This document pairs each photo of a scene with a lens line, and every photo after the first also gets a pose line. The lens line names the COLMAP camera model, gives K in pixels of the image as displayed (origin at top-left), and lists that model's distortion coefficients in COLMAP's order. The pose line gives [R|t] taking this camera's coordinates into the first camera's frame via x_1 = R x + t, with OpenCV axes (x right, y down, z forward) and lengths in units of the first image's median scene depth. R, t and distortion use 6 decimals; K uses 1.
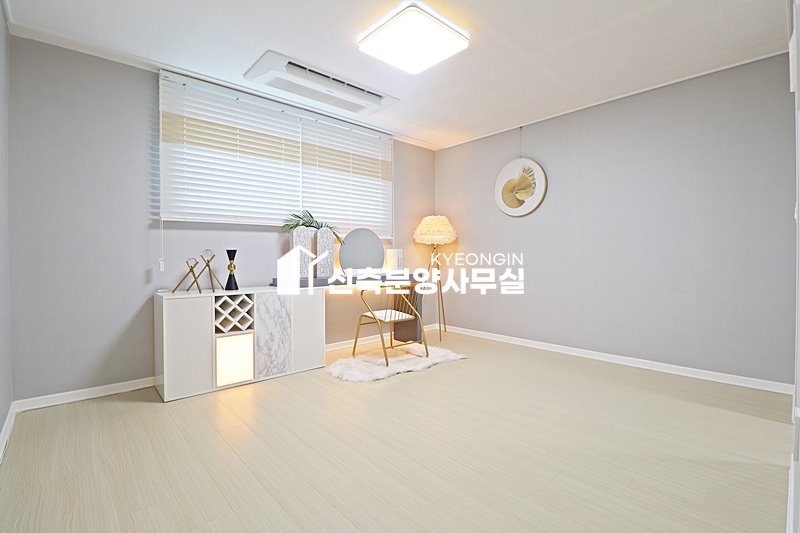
lens RADIAL K [[375.4, 0, 399.8], [0, 375.4, 263.8], [0, 0, 1]] dist [-0.014108, -0.004120]
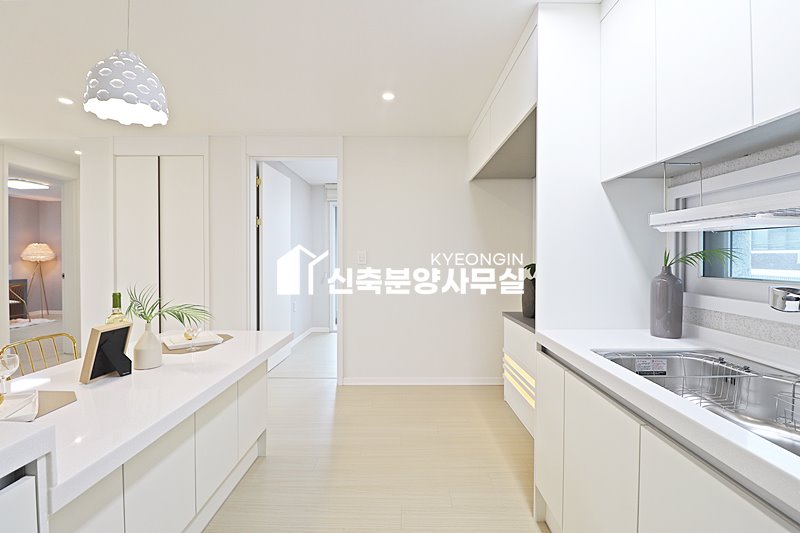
lens RADIAL K [[375.4, 0, 398.2], [0, 375.4, 262.4], [0, 0, 1]] dist [-0.014108, -0.004120]
pose [[0.675206, 0.003689, 0.737620, -0.035262], [0.000886, 0.999983, -0.005812, -0.034548], [-0.737629, 0.004578, 0.675191, -1.274350]]
